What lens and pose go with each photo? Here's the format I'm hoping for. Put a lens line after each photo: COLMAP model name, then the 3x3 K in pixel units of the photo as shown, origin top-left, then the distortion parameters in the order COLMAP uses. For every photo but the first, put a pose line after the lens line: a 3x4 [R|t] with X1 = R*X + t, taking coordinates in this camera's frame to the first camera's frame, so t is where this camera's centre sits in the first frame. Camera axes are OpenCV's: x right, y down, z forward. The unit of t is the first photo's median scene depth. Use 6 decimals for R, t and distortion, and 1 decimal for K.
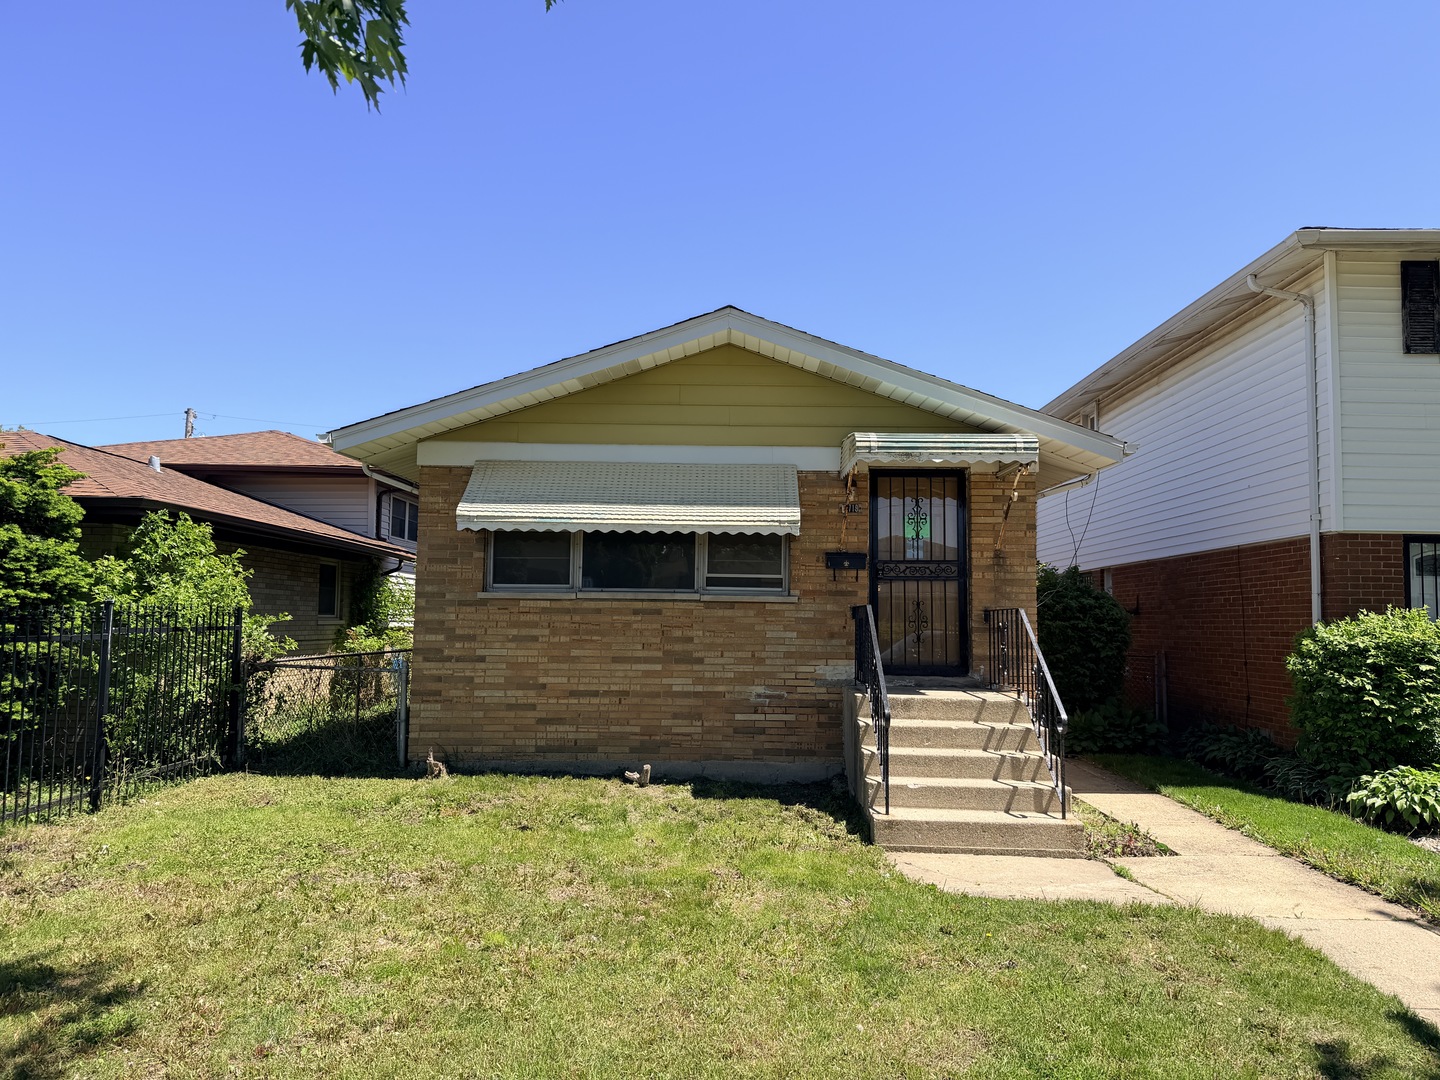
lens RADIAL K [[1006.6, 0, 720.0], [0, 1006.6, 540.0], [0, 0, 1]] dist [0.110523, -0.165123]
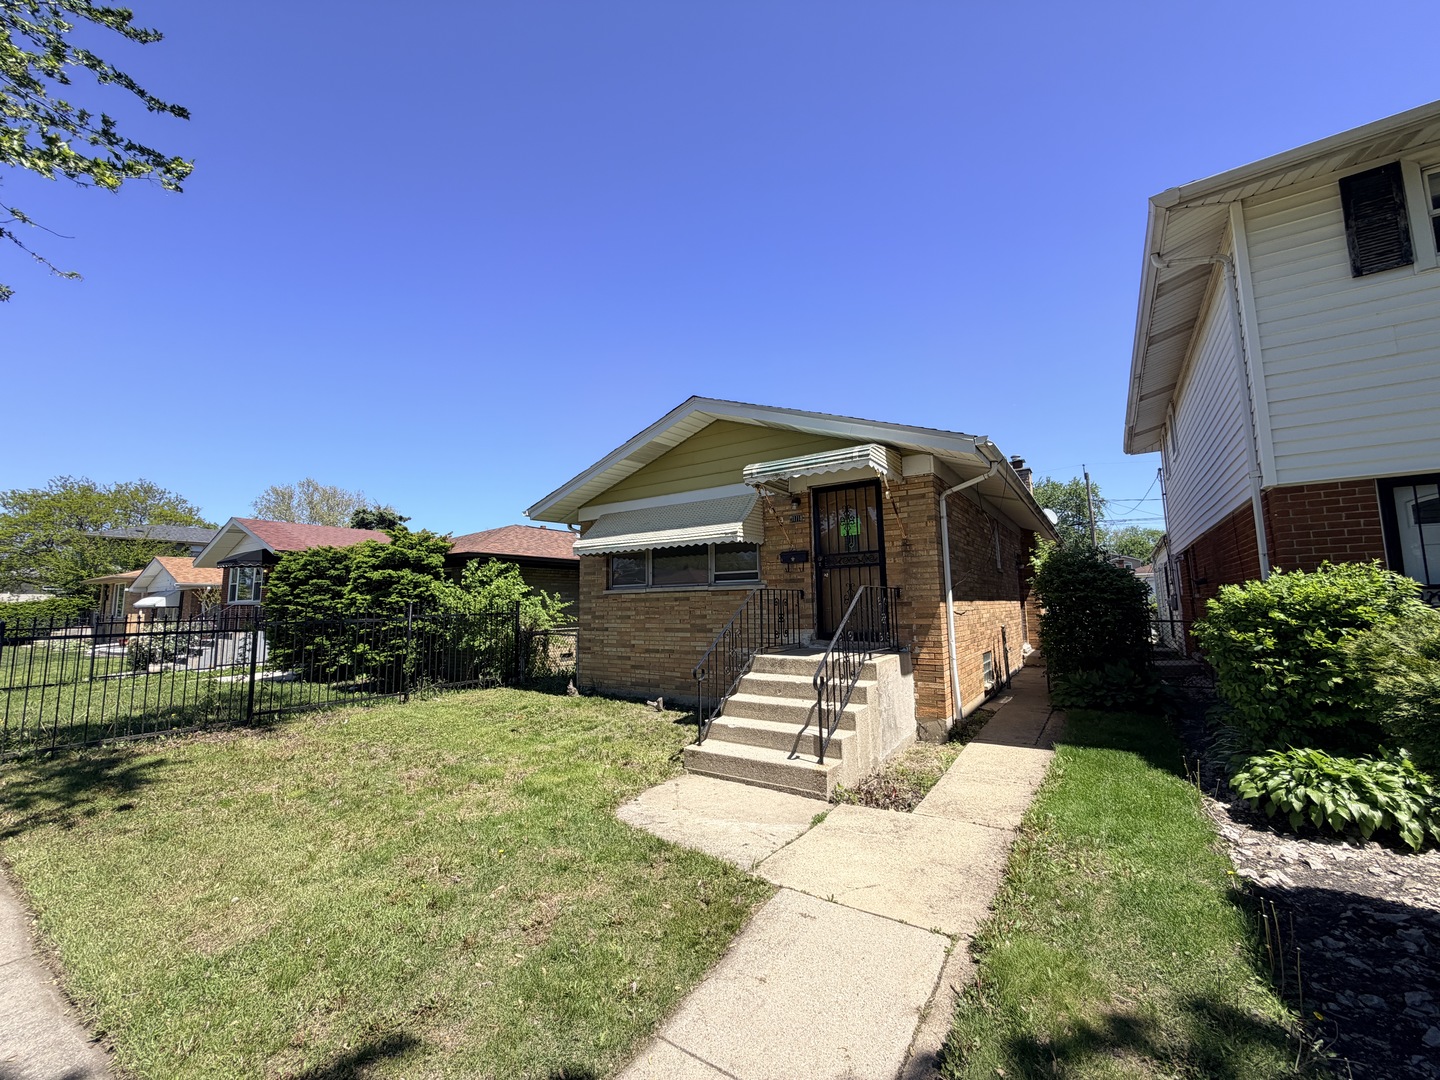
lens RADIAL K [[570.3, 0, 716.7], [0, 570.3, 539.6], [0, 0, 1]] dist [-0.008059, -0.000242]
pose [[0.831175, -0.090880, -0.548534, 0.466288], [0.071270, 0.995827, -0.056995, 0.033737], [0.551424, 0.008279, 0.834184, 0.291888]]
